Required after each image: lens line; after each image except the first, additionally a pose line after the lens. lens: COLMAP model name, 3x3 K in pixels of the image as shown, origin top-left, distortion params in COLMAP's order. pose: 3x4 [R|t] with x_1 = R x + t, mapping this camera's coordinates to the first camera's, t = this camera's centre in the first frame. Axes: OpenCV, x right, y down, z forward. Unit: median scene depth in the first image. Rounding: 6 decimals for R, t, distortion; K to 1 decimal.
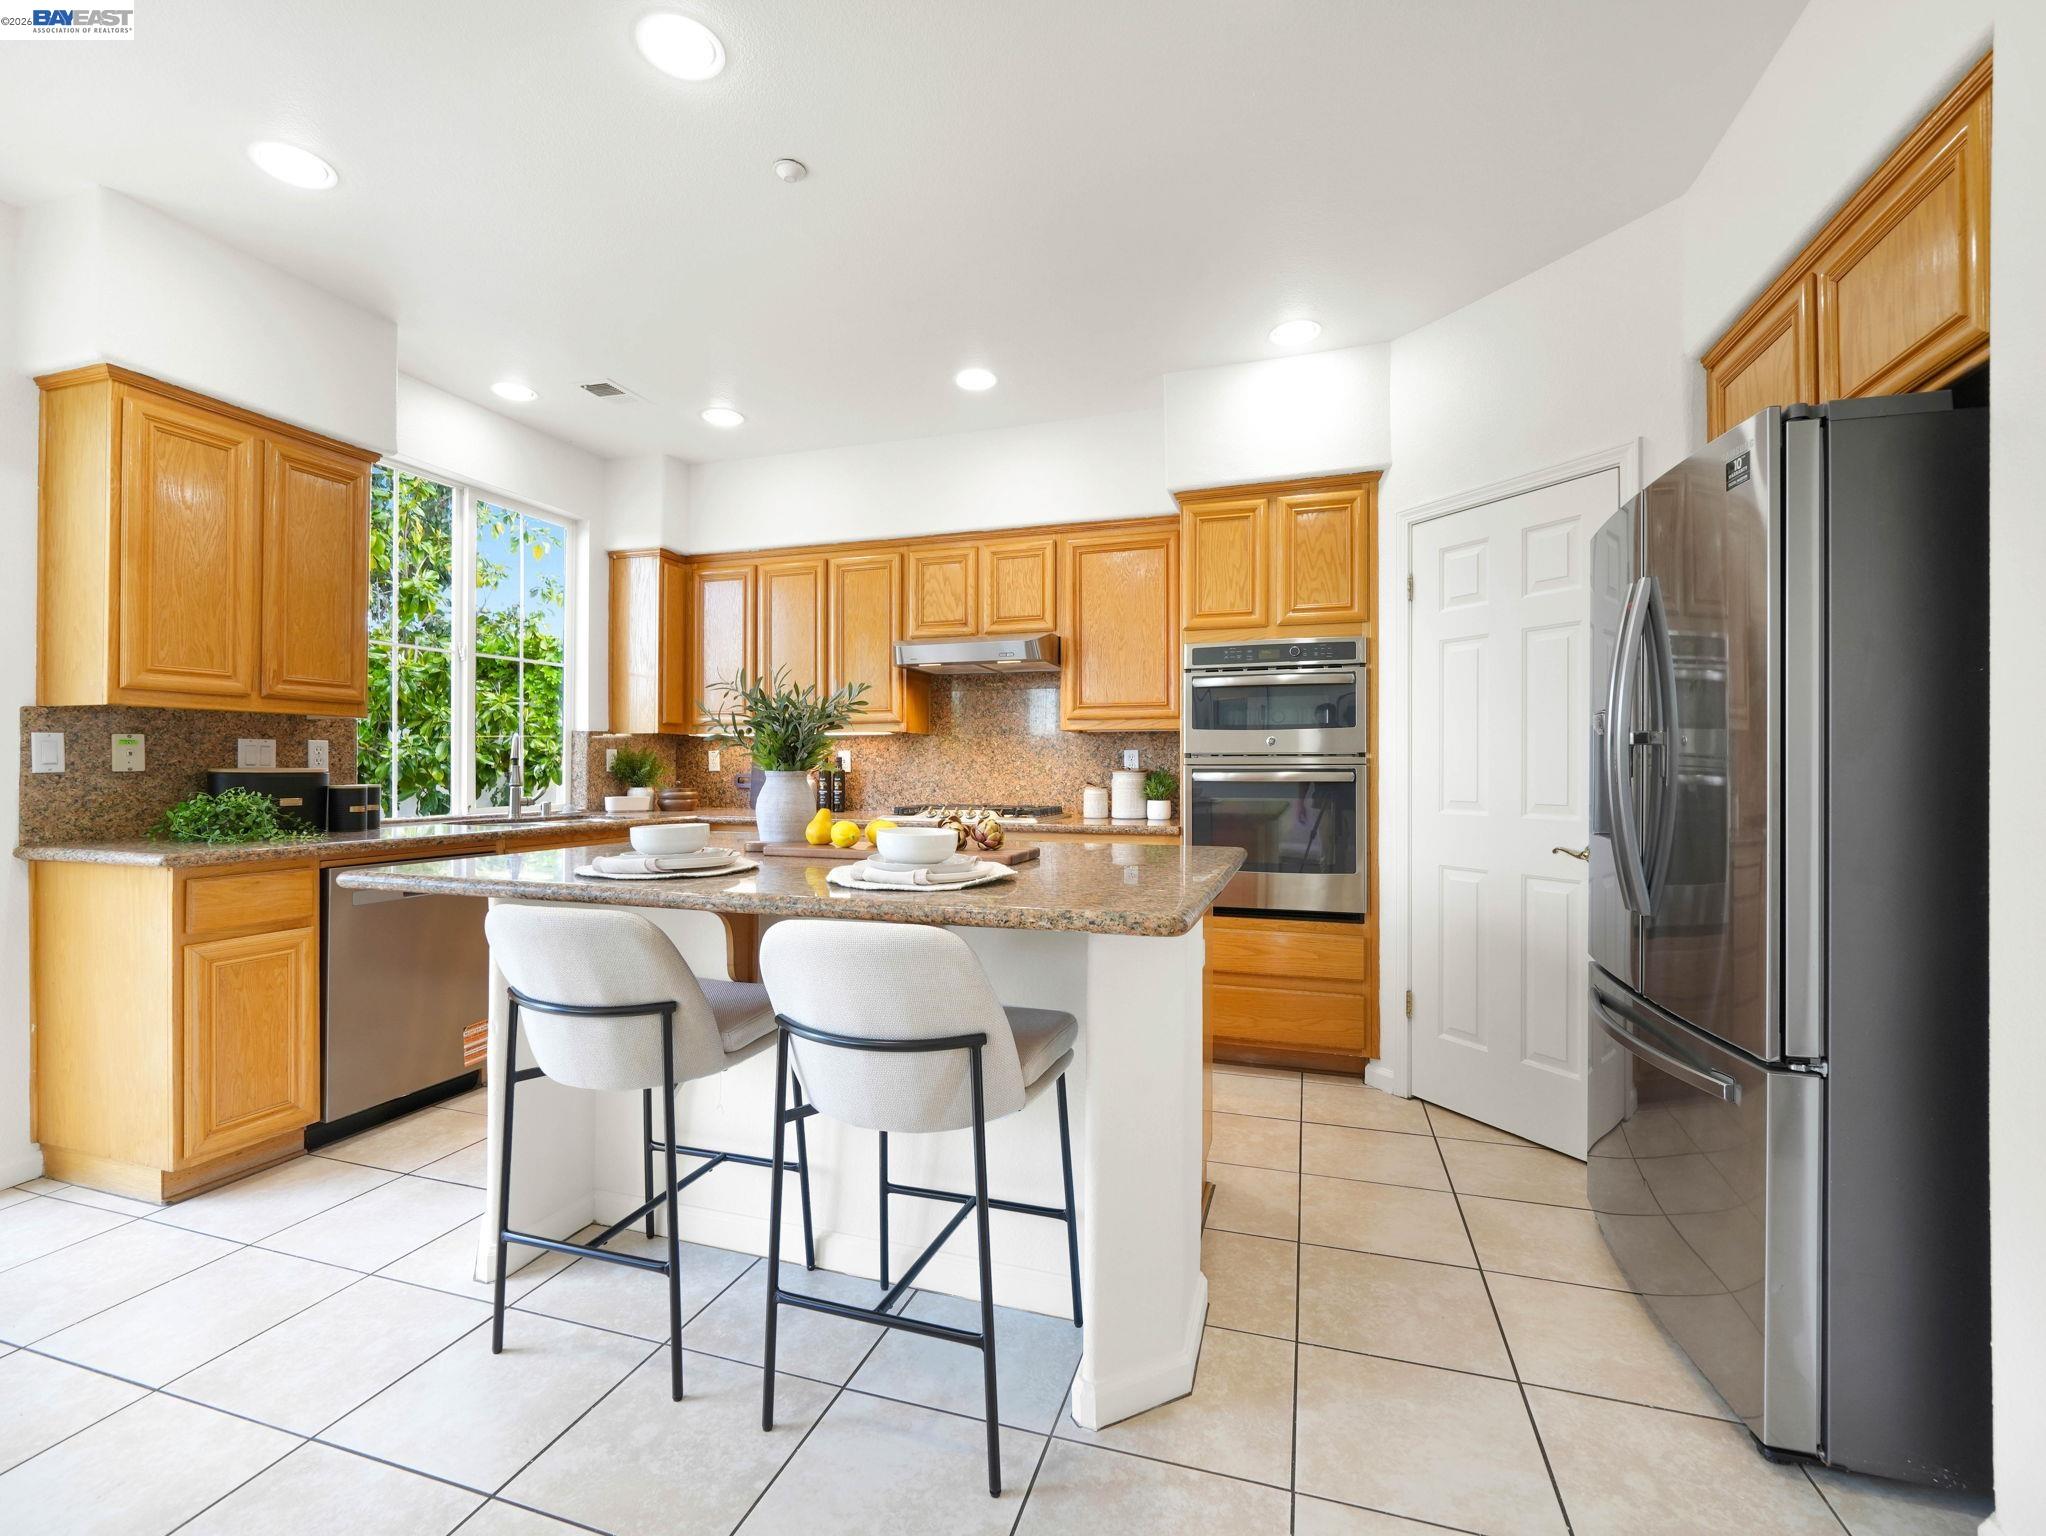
lens RADIAL K [[914.9, 0, 1021.1], [0, 914.9, 762.1], [0, 0, 1]] dist [0.009813, -0.000067]
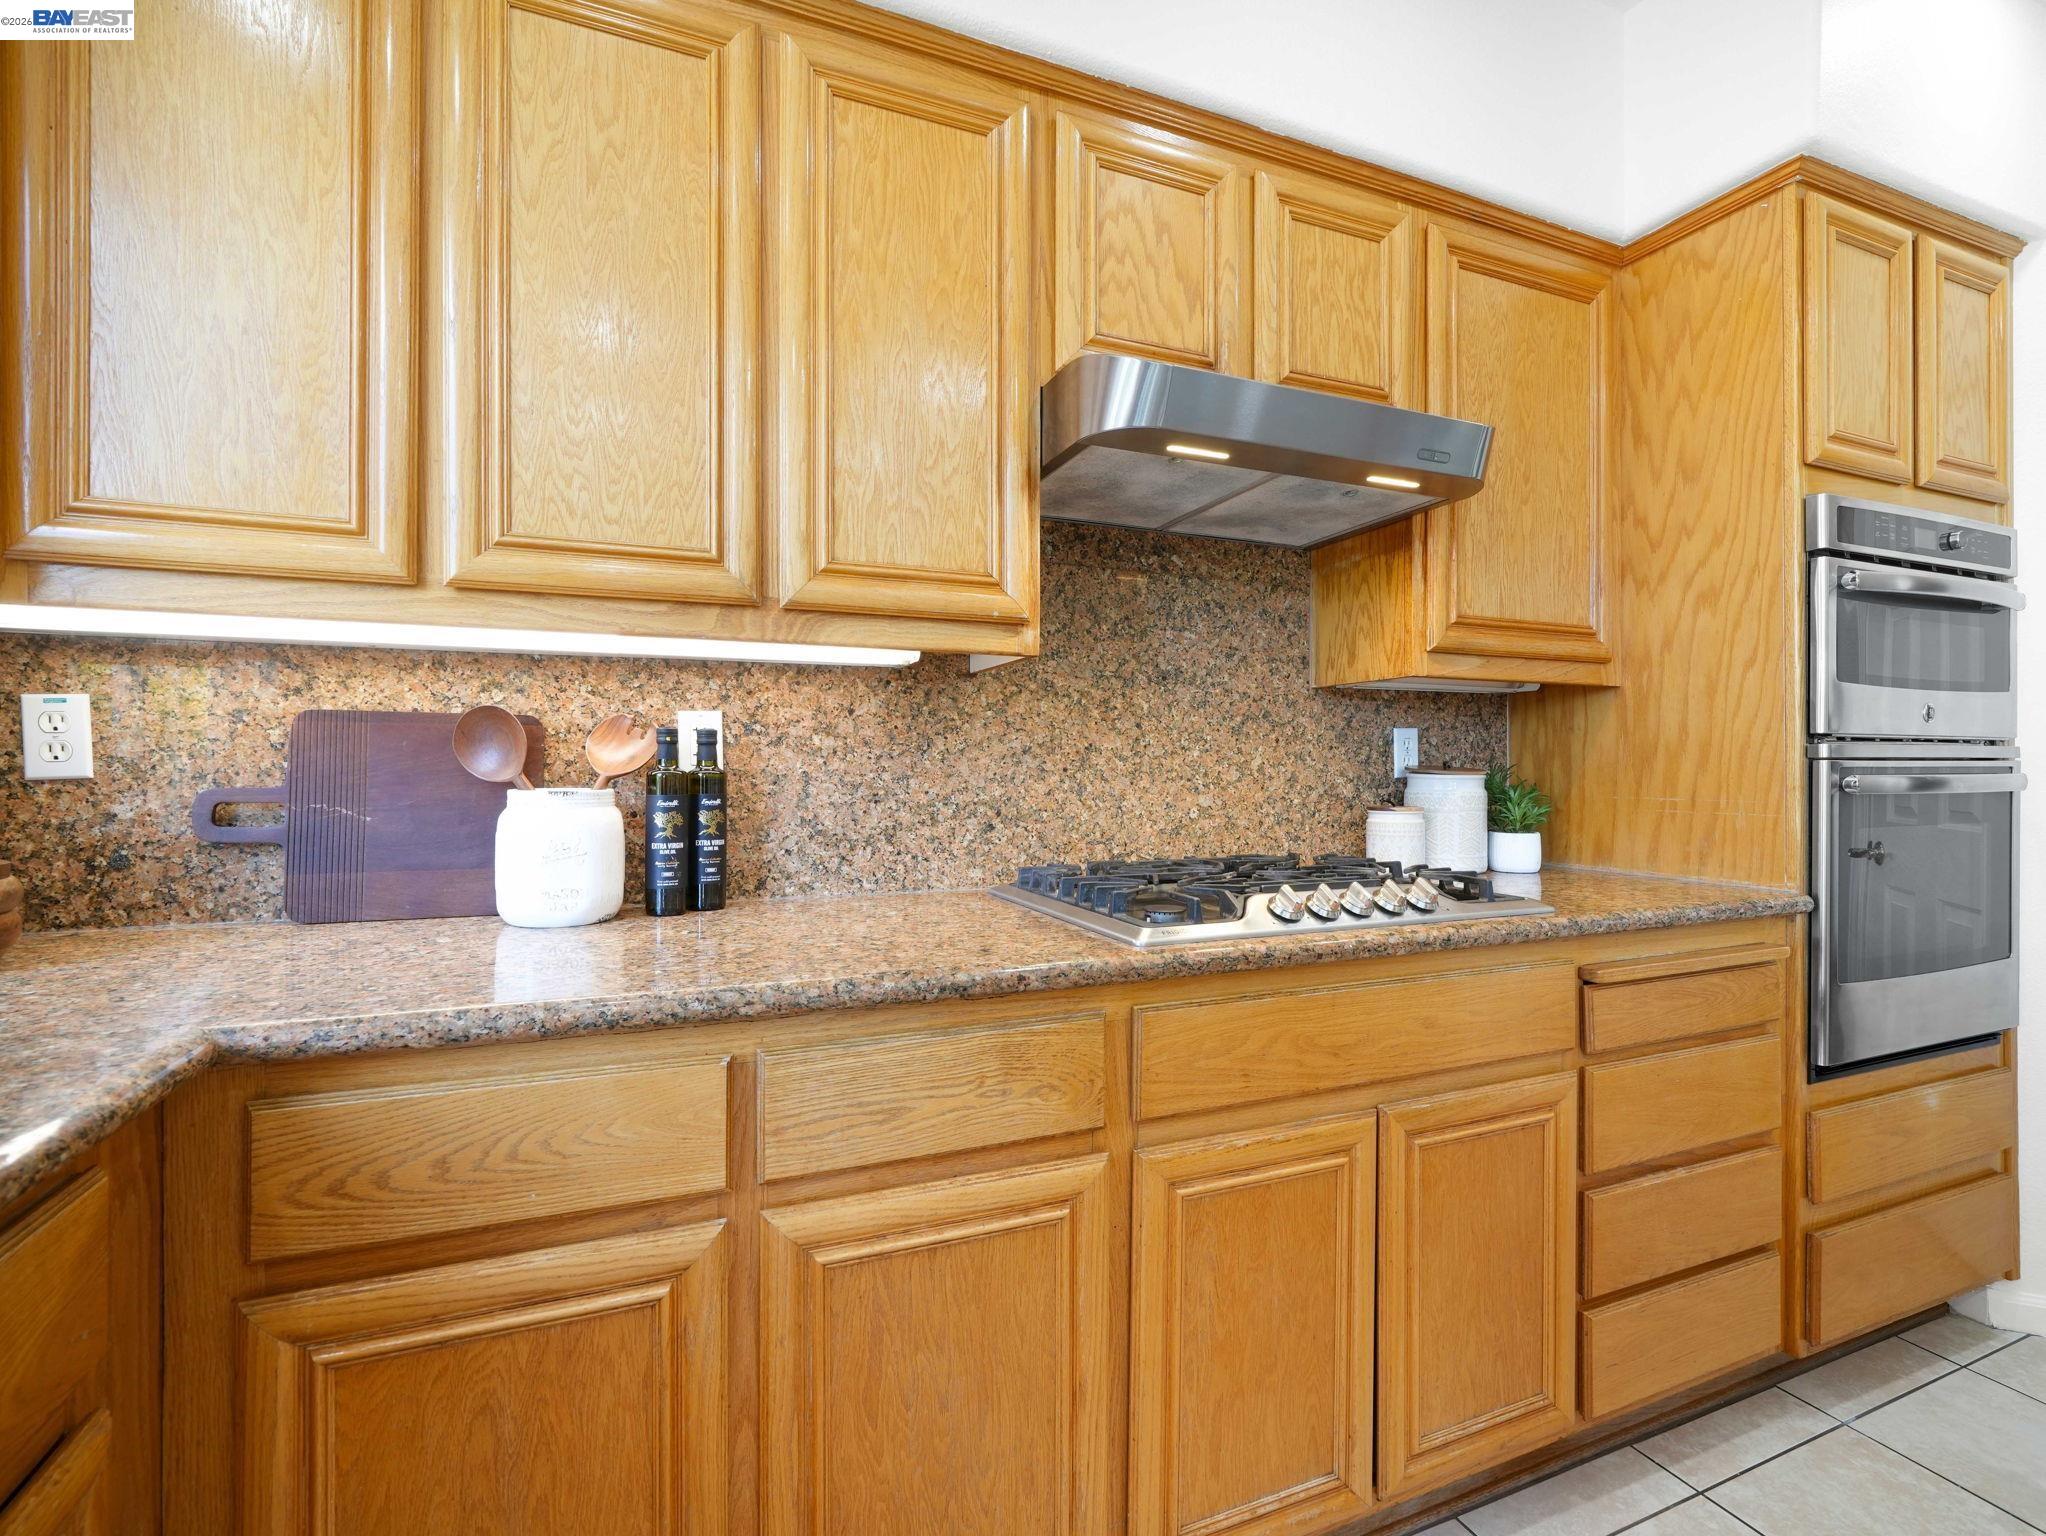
lens RADIAL K [[914.9, 0, 1021.1], [0, 914.9, 762.1], [0, 0, 1]] dist [0.009813, -0.000067]
pose [[0.746622, 0.003138, 0.665242, -0.336017], [-0.004495, 0.999990, 0.000327, 0.005102], [-0.665234, -0.003234, 0.746628, 0.727581]]
